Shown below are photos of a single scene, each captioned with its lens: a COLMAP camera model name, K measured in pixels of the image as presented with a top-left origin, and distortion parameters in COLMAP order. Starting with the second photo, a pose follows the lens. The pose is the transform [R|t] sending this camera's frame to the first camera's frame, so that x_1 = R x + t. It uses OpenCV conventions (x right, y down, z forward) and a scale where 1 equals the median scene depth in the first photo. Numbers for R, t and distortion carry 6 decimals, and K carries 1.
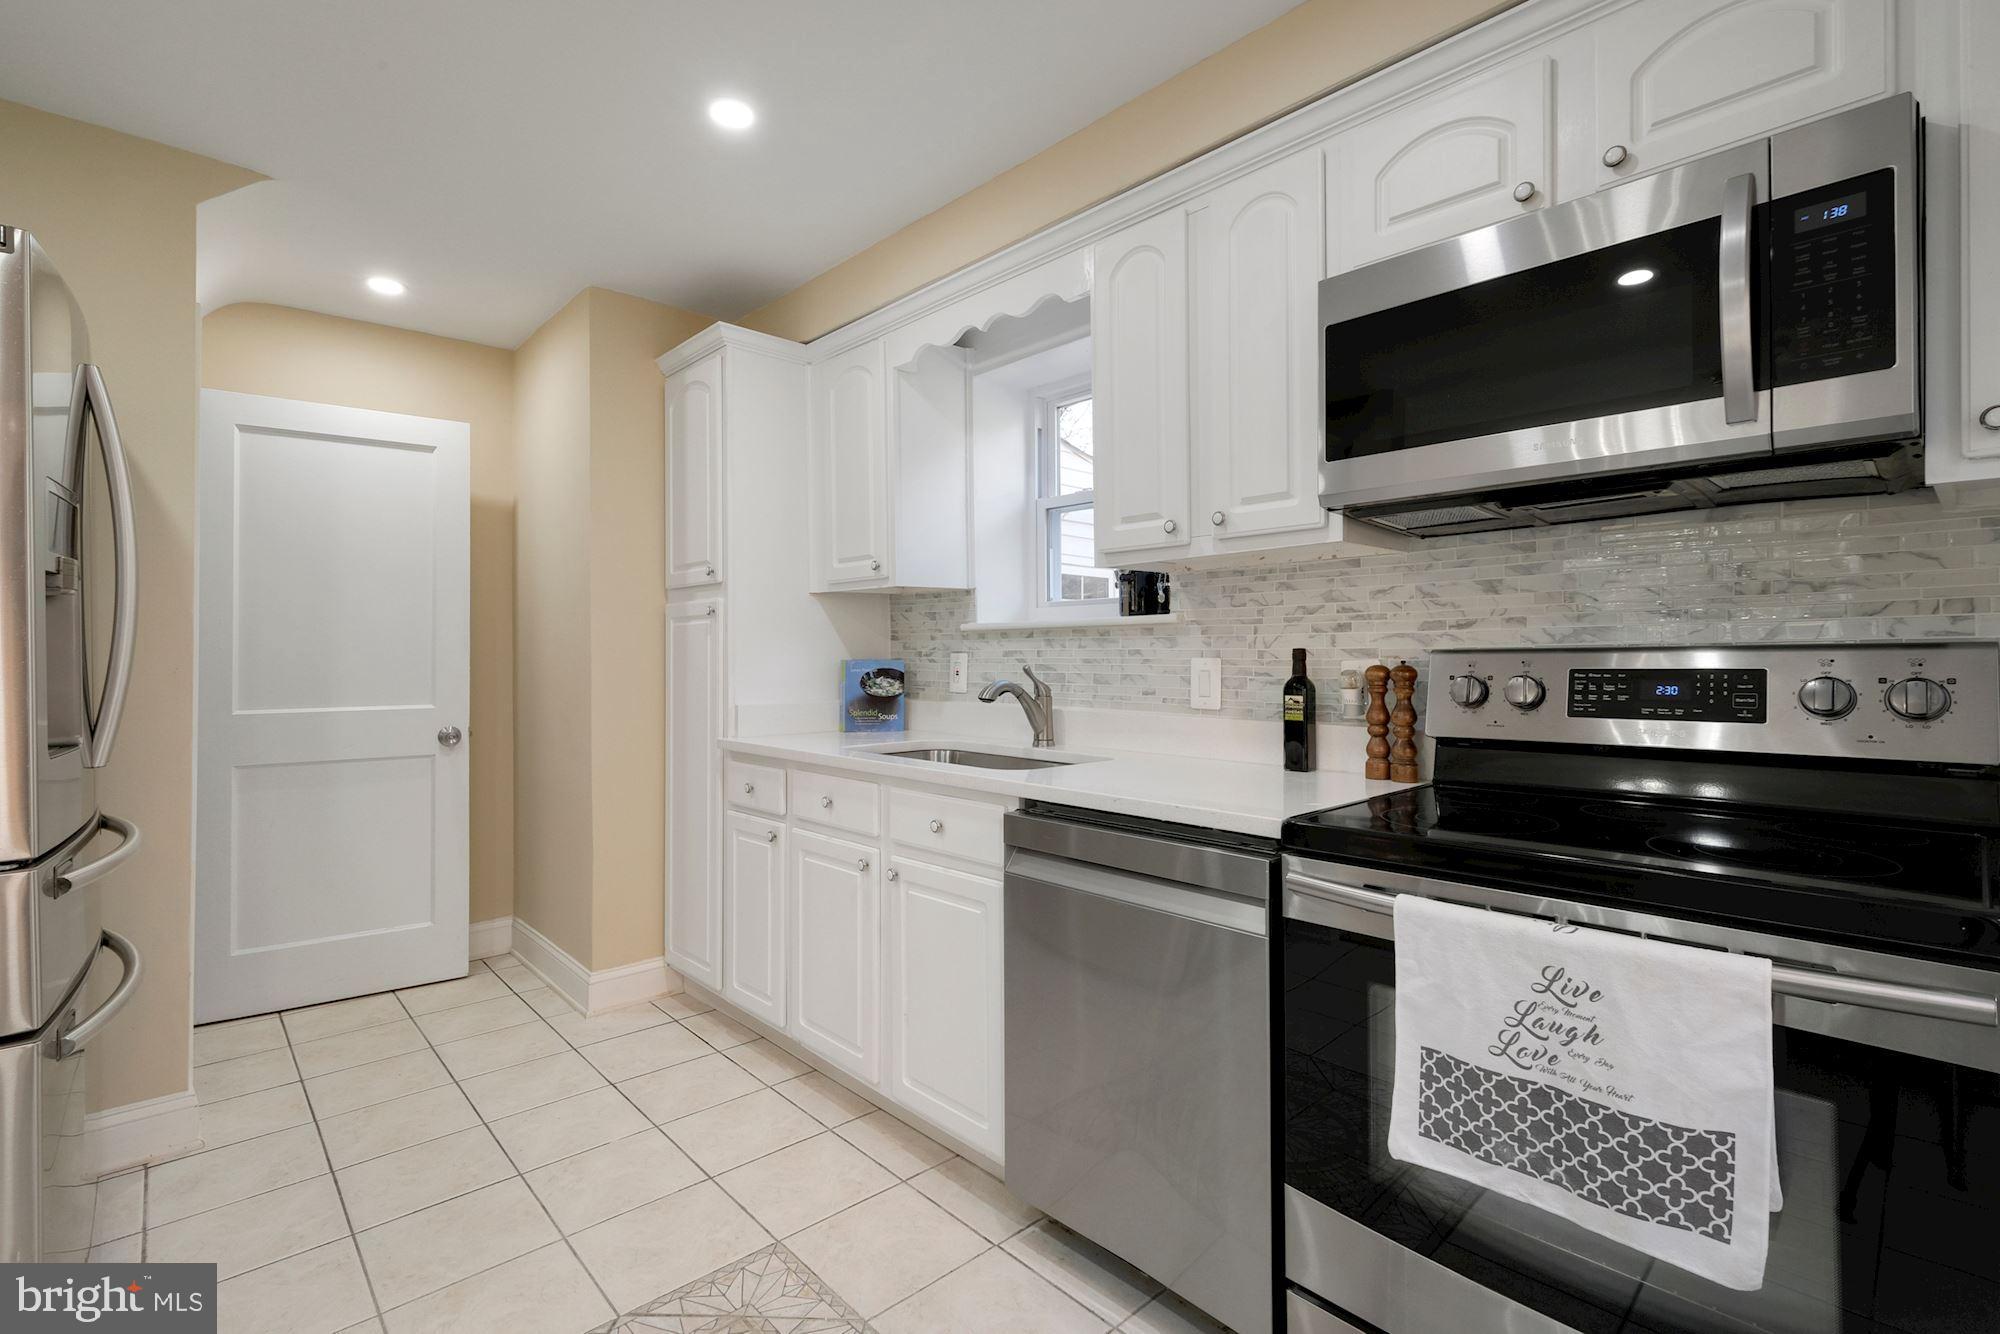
lens RADIAL K [[919.6, 0, 1005.4], [0, 919.6, 646.9], [0, 0, 1]] dist [0.000990, -0.000229]
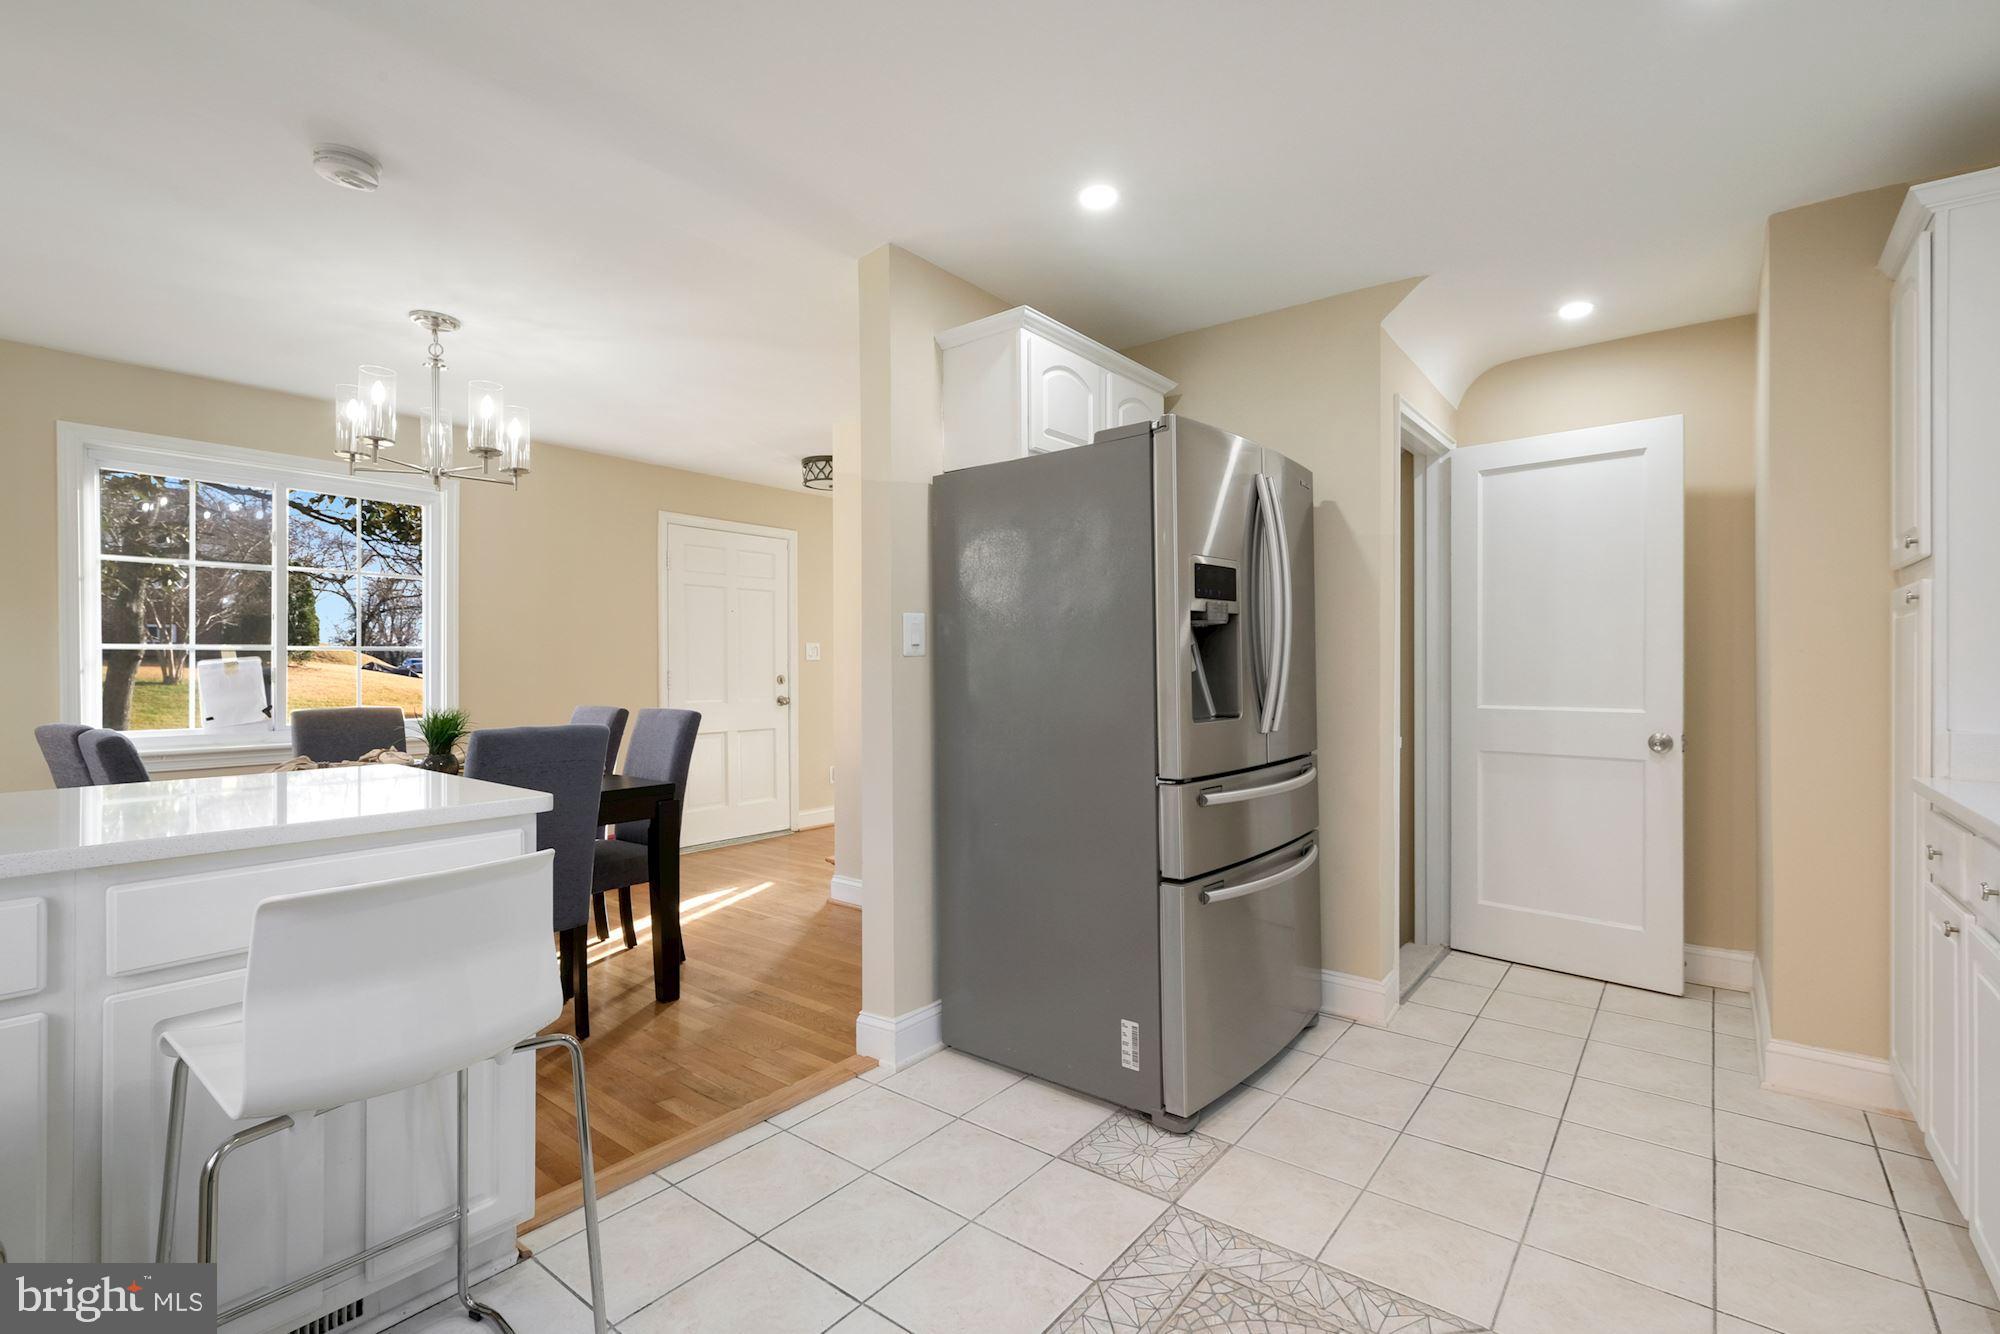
lens RADIAL K [[881.7, 0, 1000.0], [0, 881.7, 667.0], [0, 0, 1]] dist [-0.001538, -0.000150]
pose [[0.165933, 0.006111, -0.986118, 0.327096], [0.010471, 0.999914, 0.007959, 0.003660], [0.986082, -0.011646, 0.165854, 0.263258]]
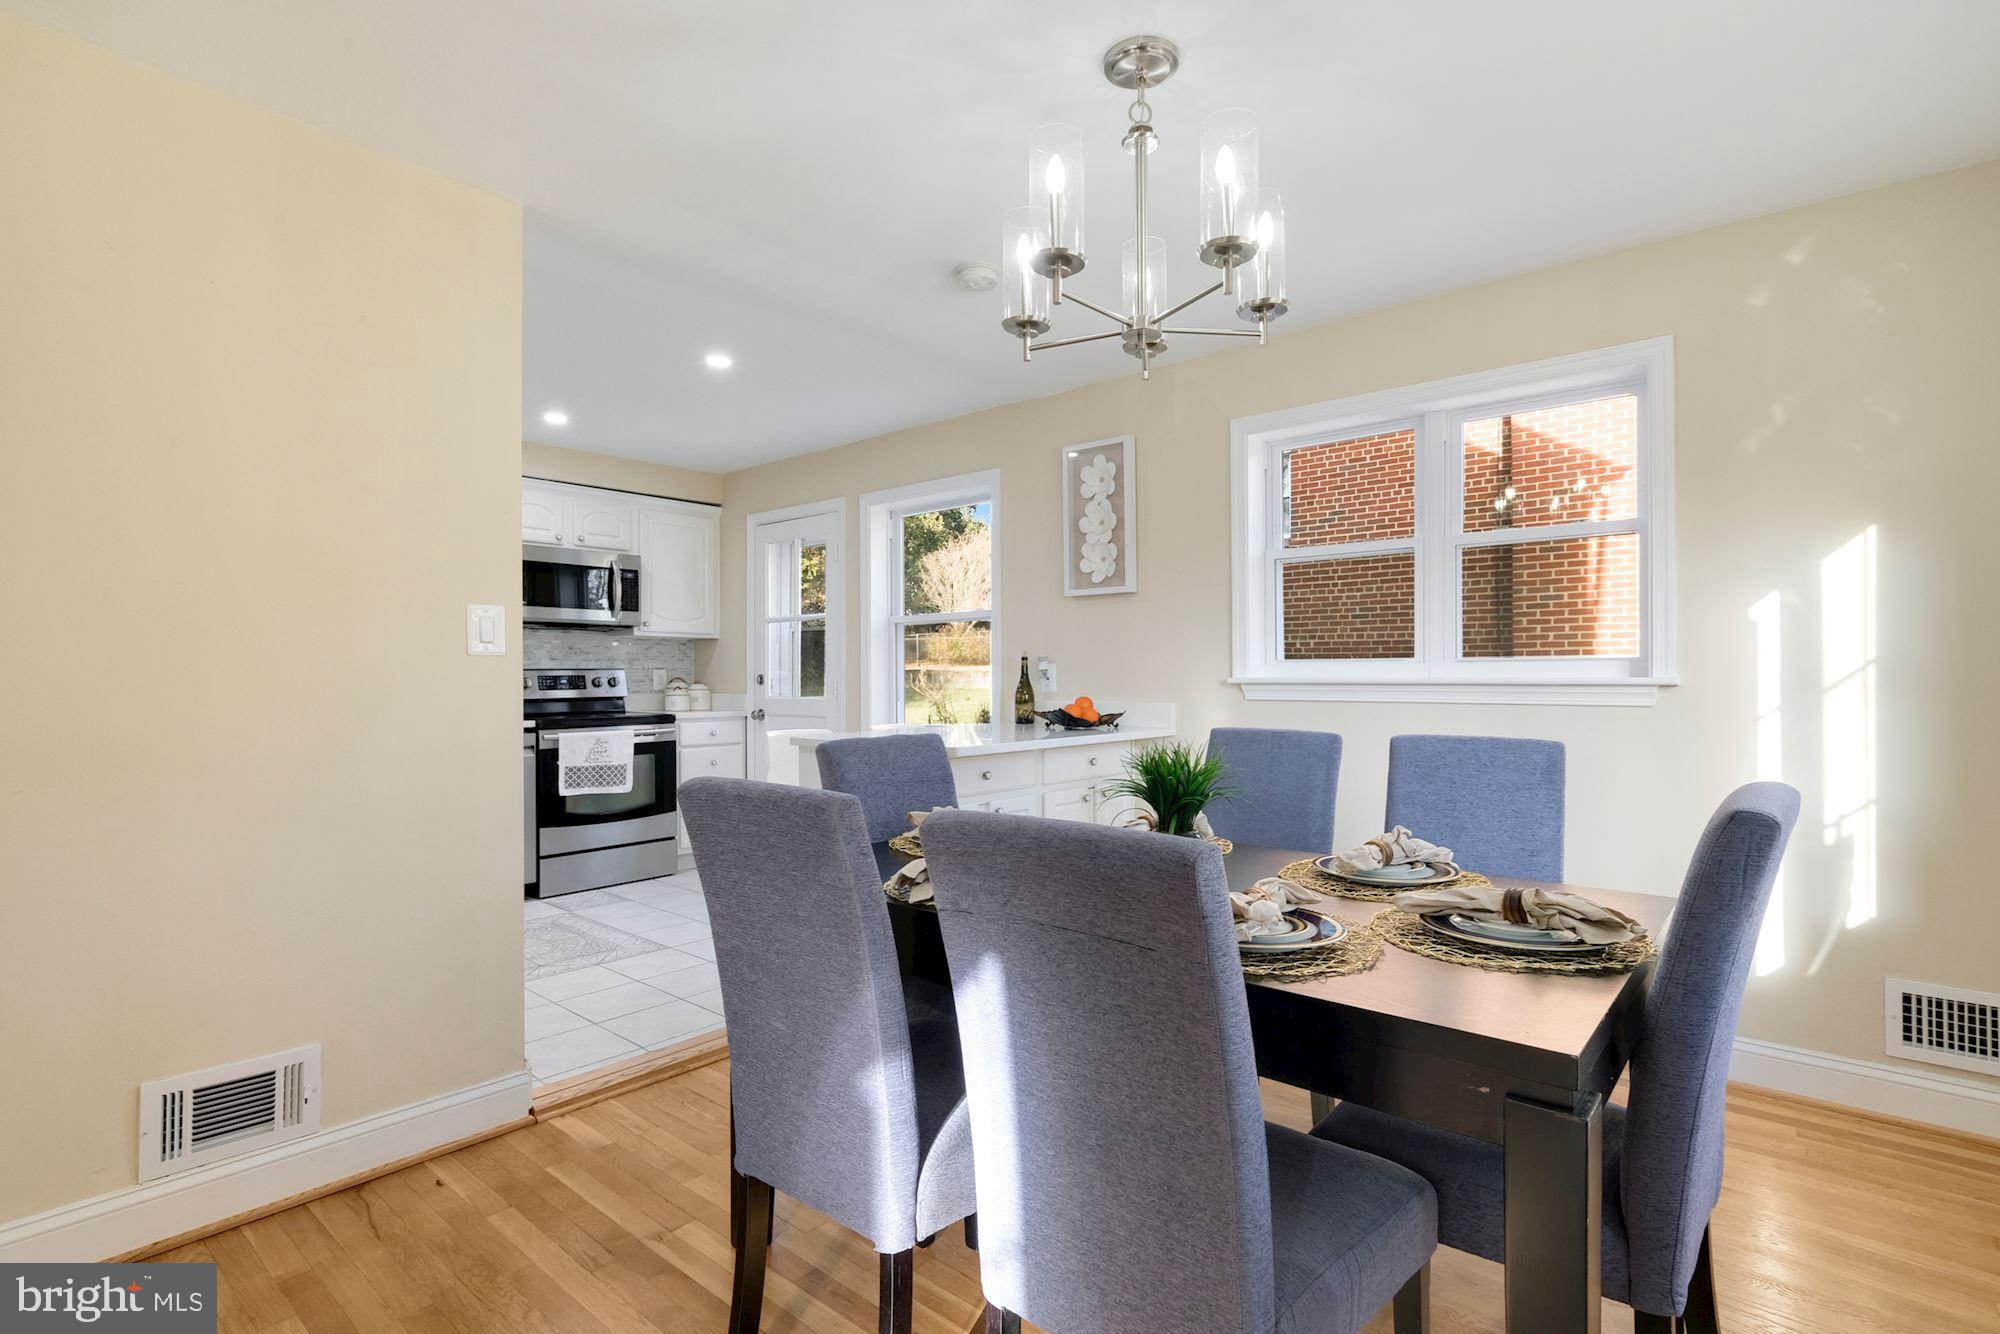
lens RADIAL K [[969.2, 0, 1027.3], [0, 969.2, 677.7], [0, 0, 1]] dist [-0.001439, -0.000131]
pose [[-0.115877, 0.000200, 0.993264, -2.280310], [-0.009640, 0.999953, -0.001326, 0.016025], [-0.993217, -0.009729, -0.115869, -0.233065]]
